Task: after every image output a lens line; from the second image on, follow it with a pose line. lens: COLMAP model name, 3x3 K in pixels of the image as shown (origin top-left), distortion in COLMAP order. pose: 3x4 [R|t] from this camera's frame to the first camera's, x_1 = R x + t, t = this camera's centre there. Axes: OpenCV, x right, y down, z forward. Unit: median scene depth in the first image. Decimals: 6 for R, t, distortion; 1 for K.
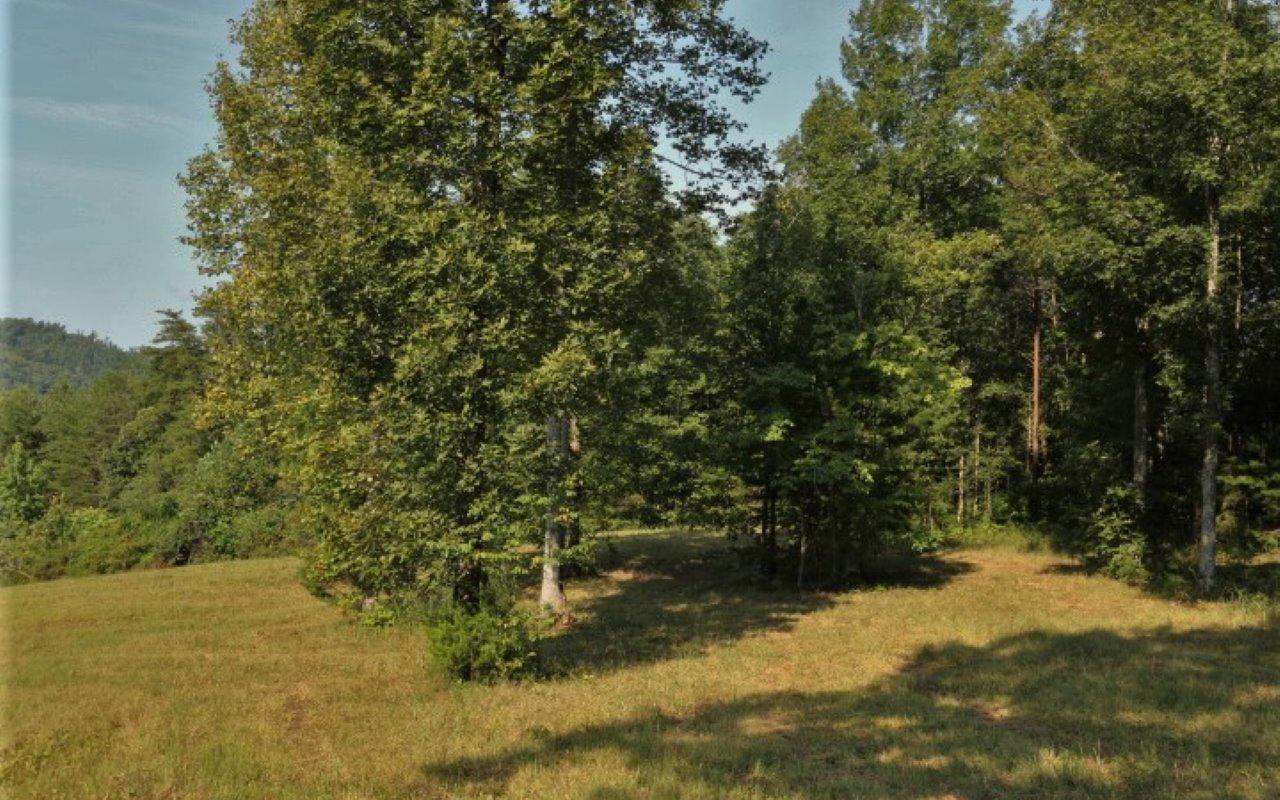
lens RADIAL K [[1225.0, 0, 632.5], [0, 1225.0, 390.2], [0, 0, 1]] dist [0.011485, 0.000000]
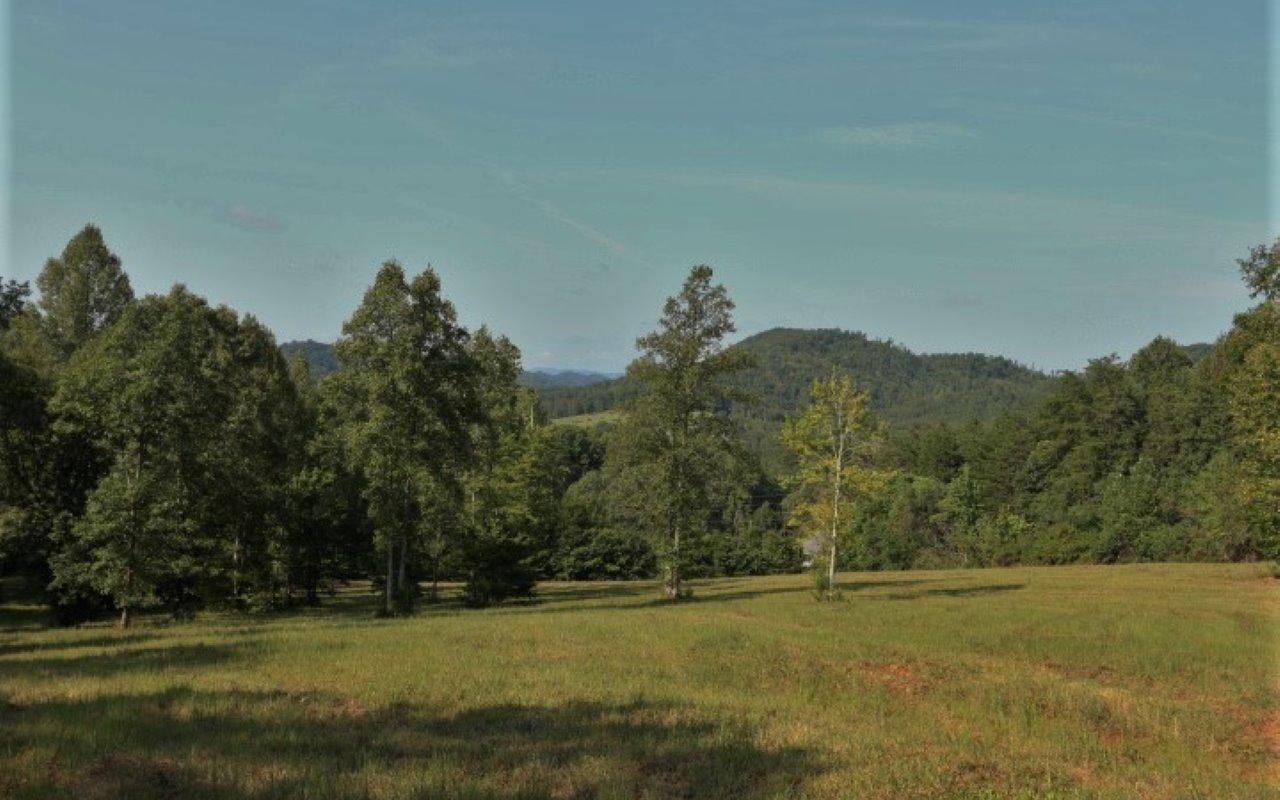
lens RADIAL K [[1210.7, 0, 634.6], [0, 1210.7, 387.5], [0, 0, 1]] dist [0.005234, 0.000000]
pose [[0.817087, -0.006342, -0.576480, 0.000974], [0.006028, 0.999979, -0.002457, -0.067418], [0.576483, -0.001468, 0.817108, -0.520040]]
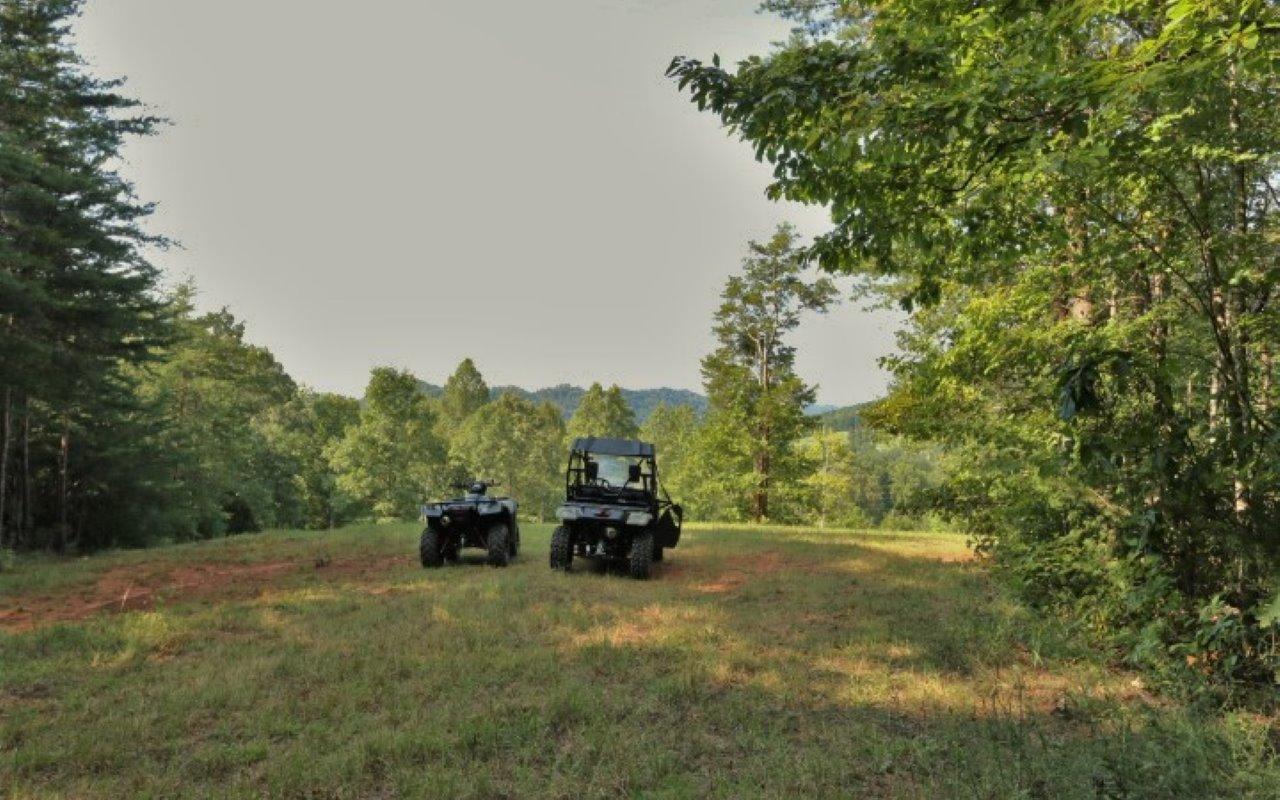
lens RADIAL K [[889.8, 0, 636.4], [0, 889.8, 393.9], [0, 0, 1]] dist [-0.001204, 0.001765]
pose [[0.650509, -0.047905, -0.757986, 0.403202], [0.034913, 0.998840, -0.033164, -0.093179], [0.758695, -0.004890, 0.651427, -0.734189]]
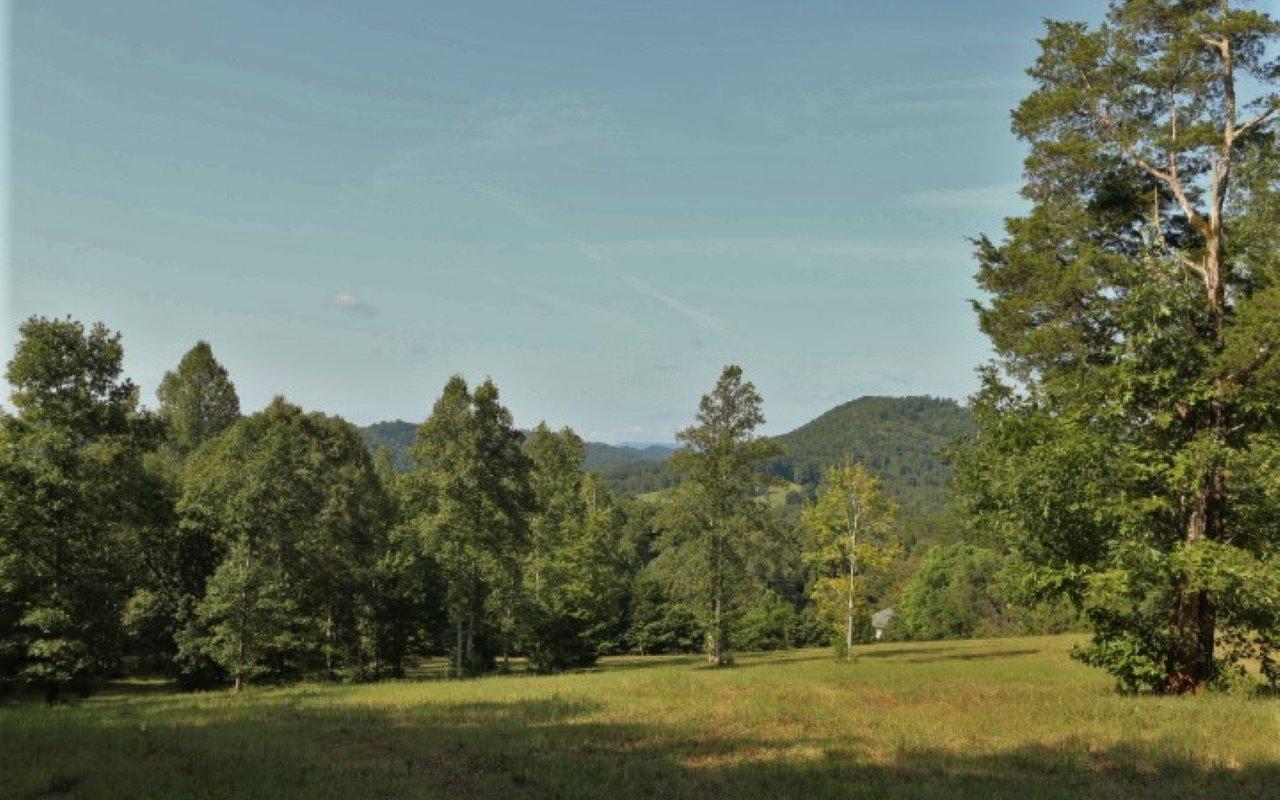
lens RADIAL K [[1225.0, 0, 633.2], [0, 1225.0, 388.0], [0, 0, 1]] dist [0.011485, 0.000000]
pose [[0.772125, -0.062117, -0.632427, 0.120845], [0.028684, 0.997603, -0.062965, -0.080792], [0.634823, 0.030477, 0.772057, -0.609621]]
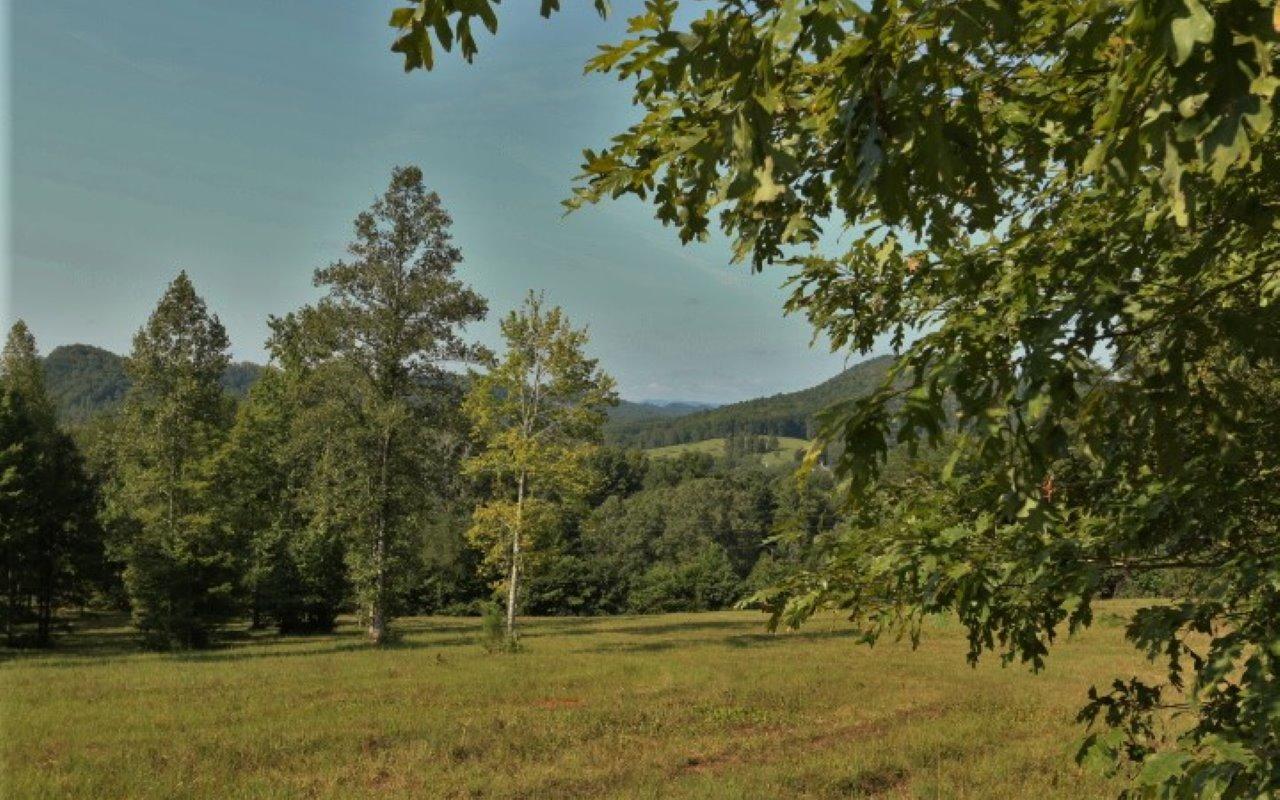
lens RADIAL K [[1225.0, 0, 629.9], [0, 1225.0, 391.8], [0, 0, 1]] dist [0.011485, 0.000000]
pose [[0.758546, -0.026340, -0.651087, 0.027007], [0.012564, 0.999588, -0.025802, -0.018214], [0.651499, 0.011392, 0.758564, -0.111214]]
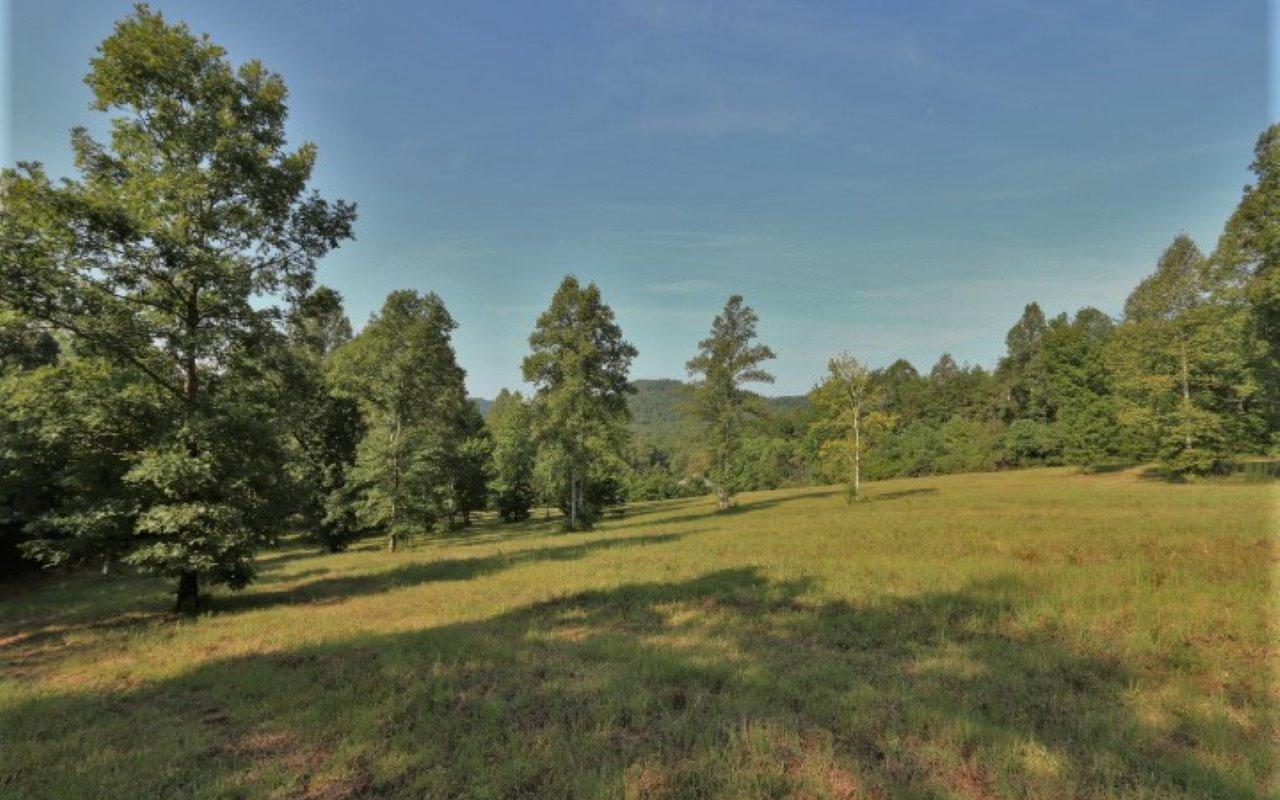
lens RADIAL K [[591.8, 0, 630.8], [0, 591.8, 394.0], [0, 0, 1]] dist [-0.017902, 0.005254]
pose [[0.873137, -0.051596, -0.484736, -0.292602], [0.043319, 0.998661, -0.028270, -0.024884], [0.485546, 0.003686, 0.874203, -0.404868]]
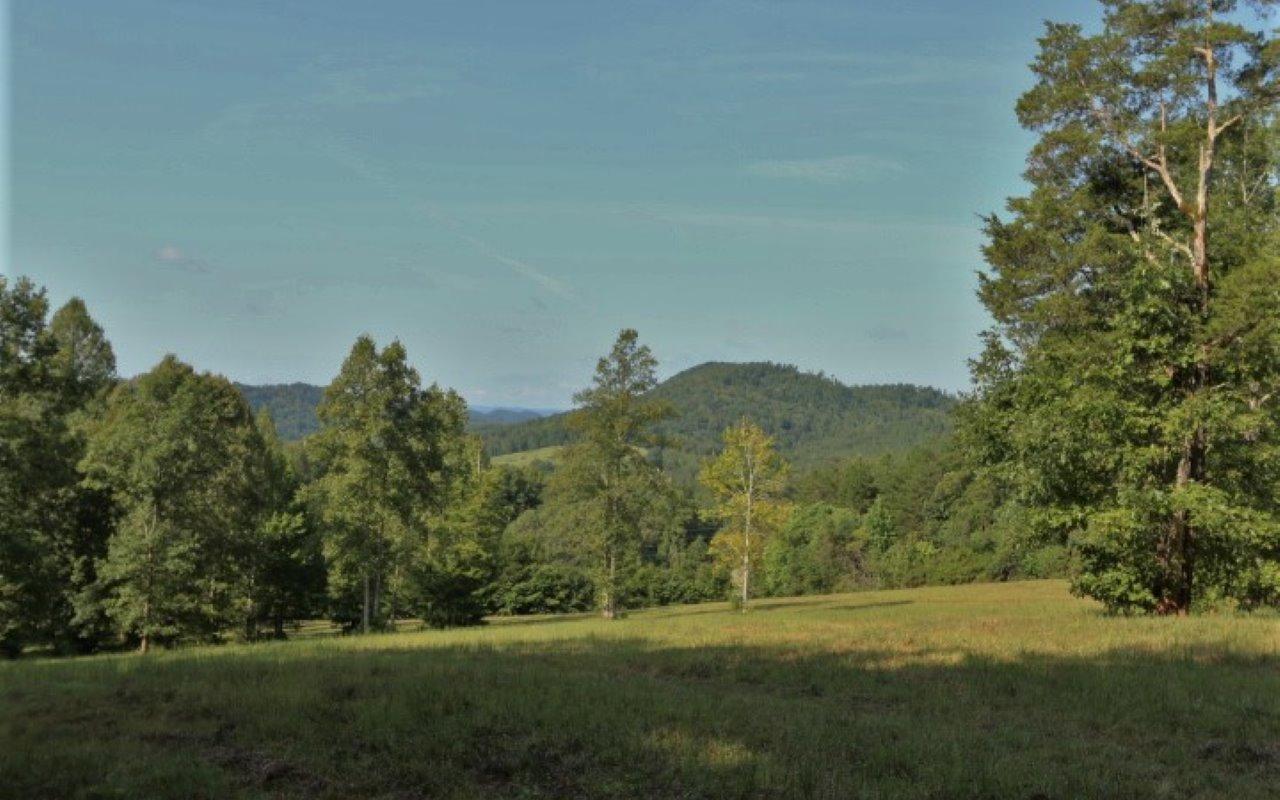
lens RADIAL K [[1225.0, 0, 633.9], [0, 1225.0, 387.6], [0, 0, 1]] dist [0.011485, 0.000000]
pose [[0.846567, -0.038410, -0.530894, 0.093185], [0.026233, 0.999192, -0.030460, -0.079515], [0.531635, 0.011859, 0.846890, -0.658300]]
